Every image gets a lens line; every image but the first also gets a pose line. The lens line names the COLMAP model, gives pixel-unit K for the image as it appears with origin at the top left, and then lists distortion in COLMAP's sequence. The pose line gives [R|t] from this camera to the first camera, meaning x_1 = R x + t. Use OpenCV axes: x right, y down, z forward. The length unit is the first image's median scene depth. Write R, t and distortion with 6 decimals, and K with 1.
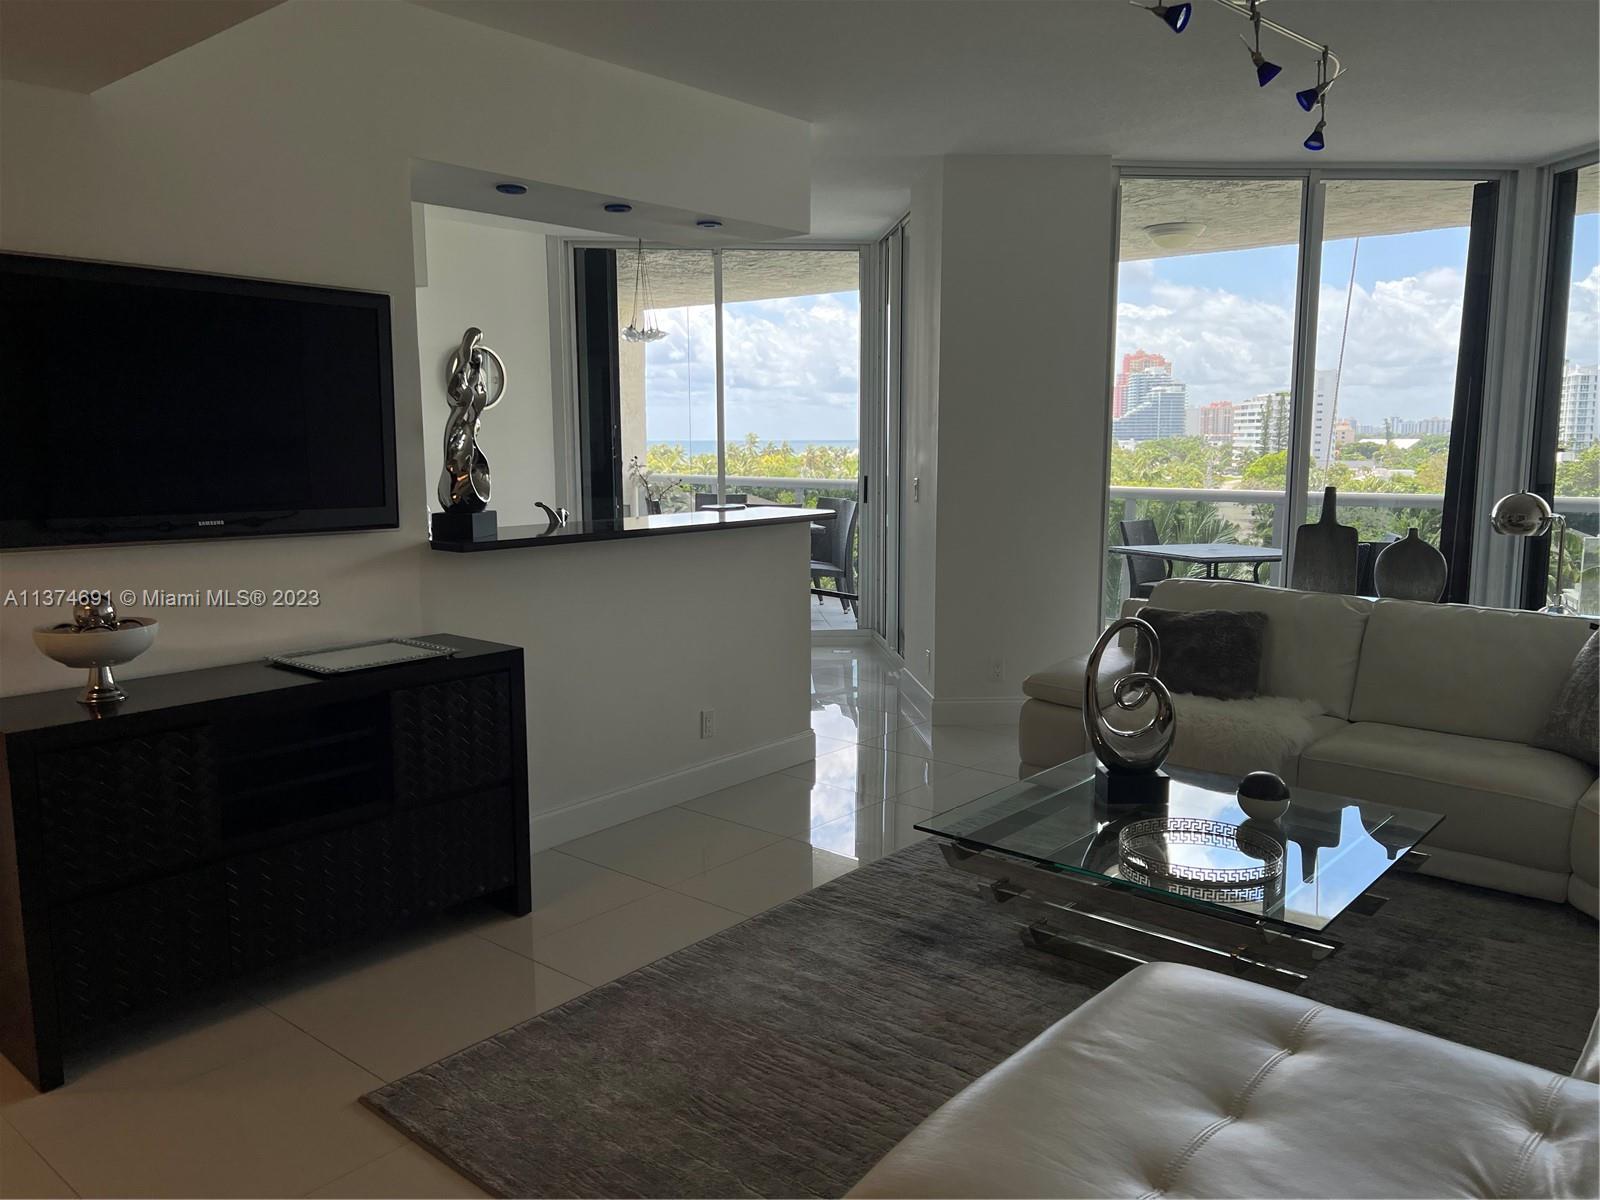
lens RADIAL K [[1201.4, 0, 786.1], [0, 1201.4, 602.0], [0, 0, 1]] dist [0.059883, -0.065271]
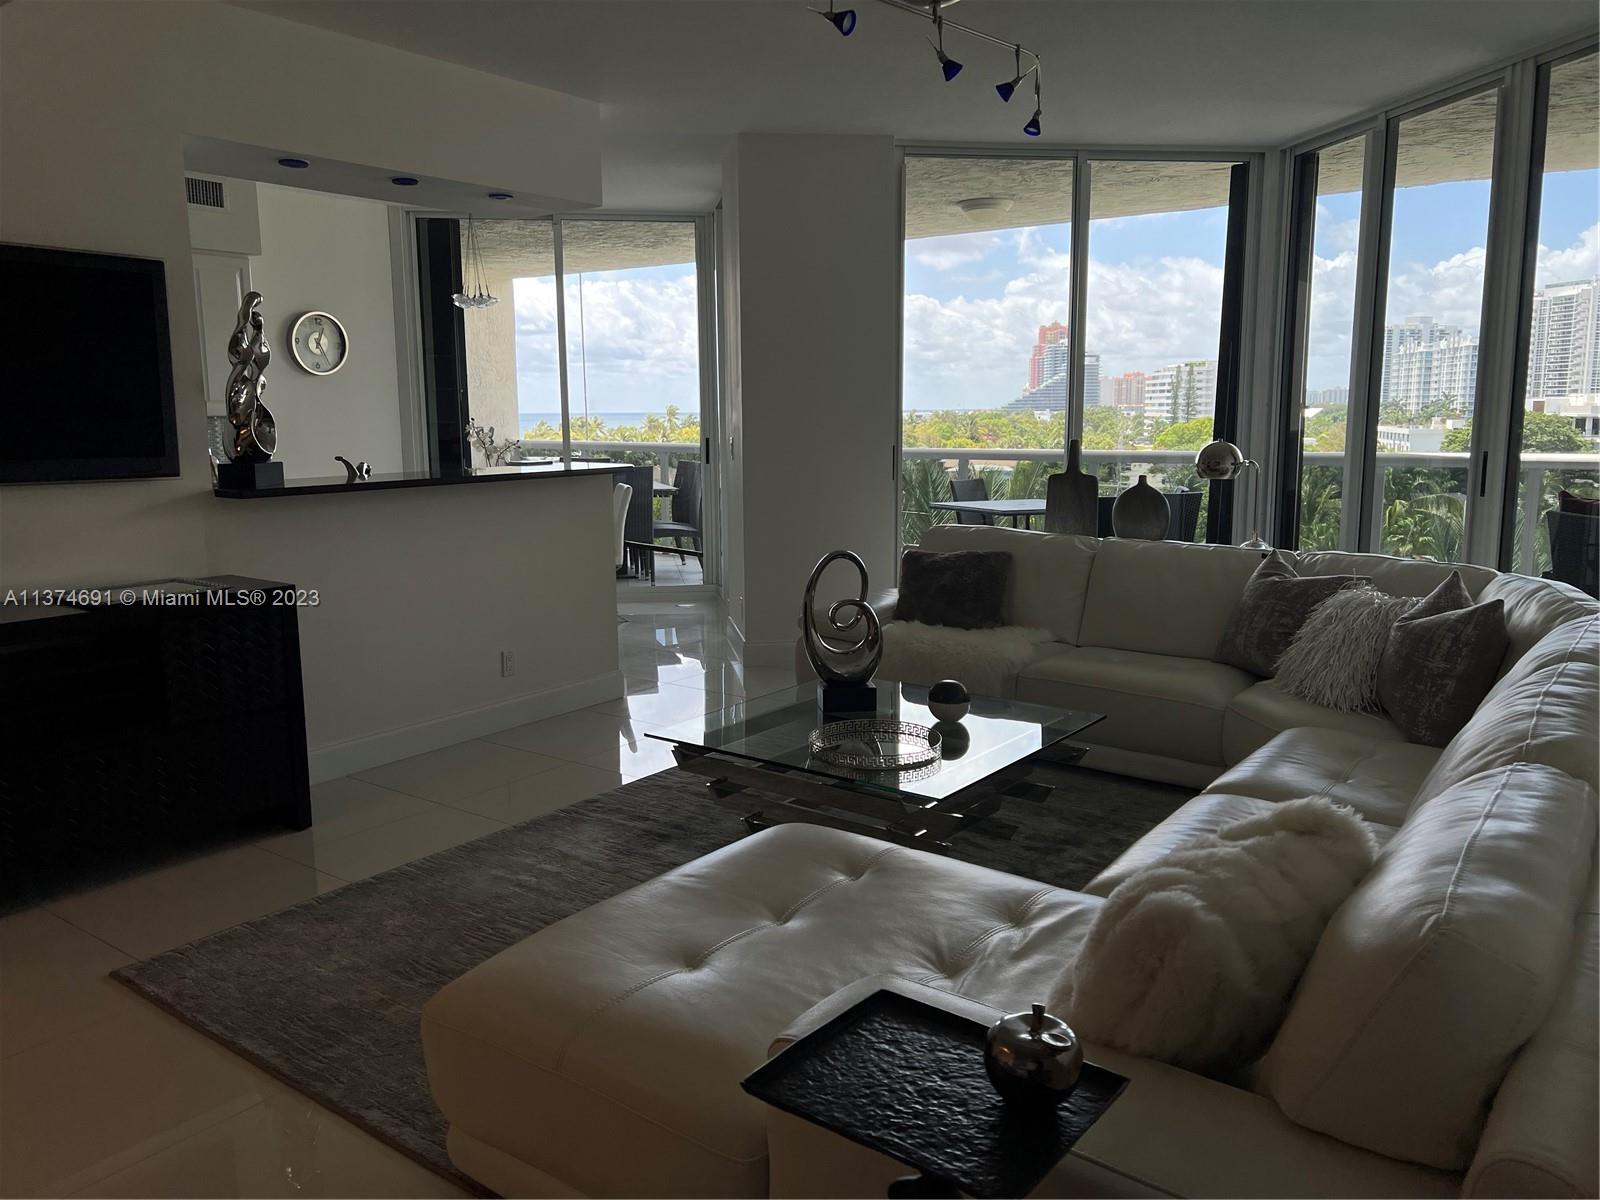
lens RADIAL K [[1201.4, 0, 786.1], [0, 1201.4, 588.4], [0, 0, 1]] dist [0.059883, -0.065271]
pose [[0.997977, -0.013826, 0.062057, 0.132826], [0.013076, 0.999837, 0.012472, 0.028280], [-0.062219, -0.011635, 0.997995, -0.104629]]
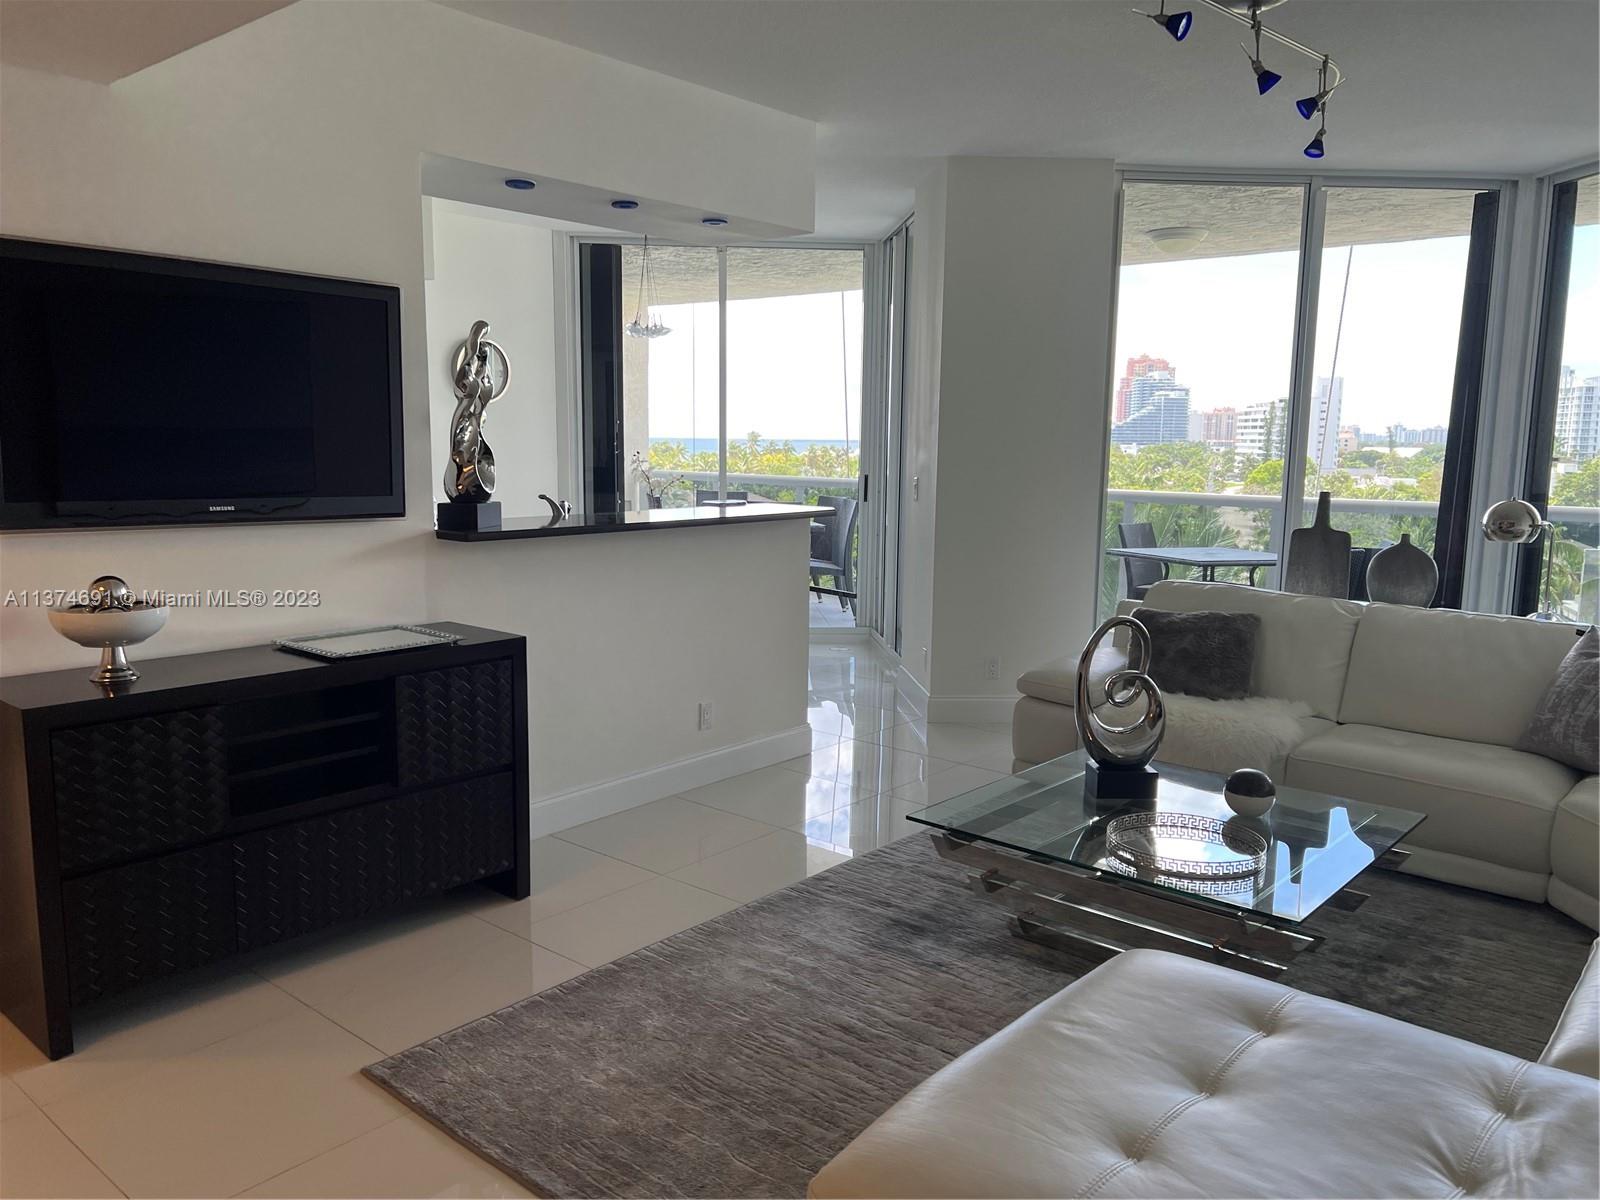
lens RADIAL K [[1201.4, 0, 783.5], [0, 1201.4, 610.3], [0, 0, 1]] dist [0.059883, -0.065271]
pose [[0.999870, 0.016050, -0.001457, 0.000707], [-0.016038, 0.999842, 0.007707, 0.003844], [0.001580, -0.007682, 0.999969, -0.014825]]
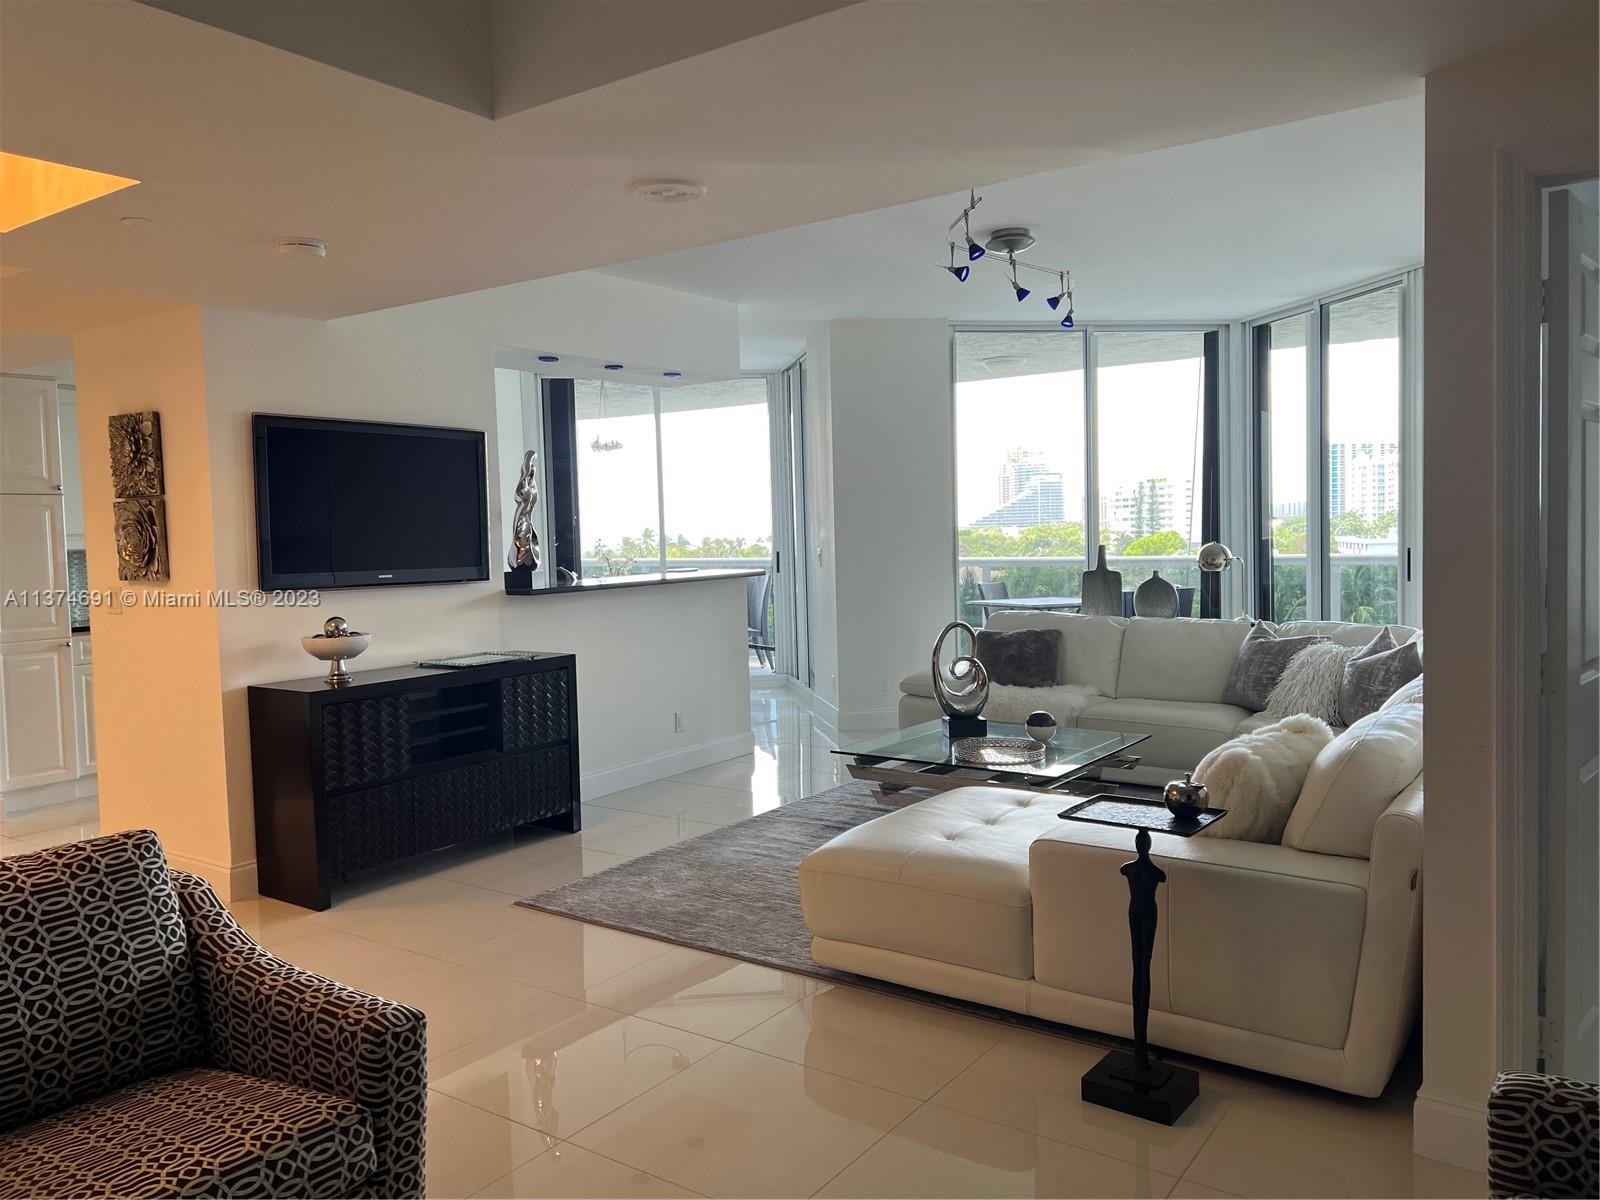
lens RADIAL K [[1201.4, 0, 785.2], [0, 1201.4, 590.1], [0, 0, 1]] dist [0.059883, -0.065271]
pose [[0.995958, -0.026997, 0.085672, -0.067122], [0.034266, 0.995830, -0.084546, 0.080993], [-0.083033, 0.087140, 0.992730, -0.475352]]
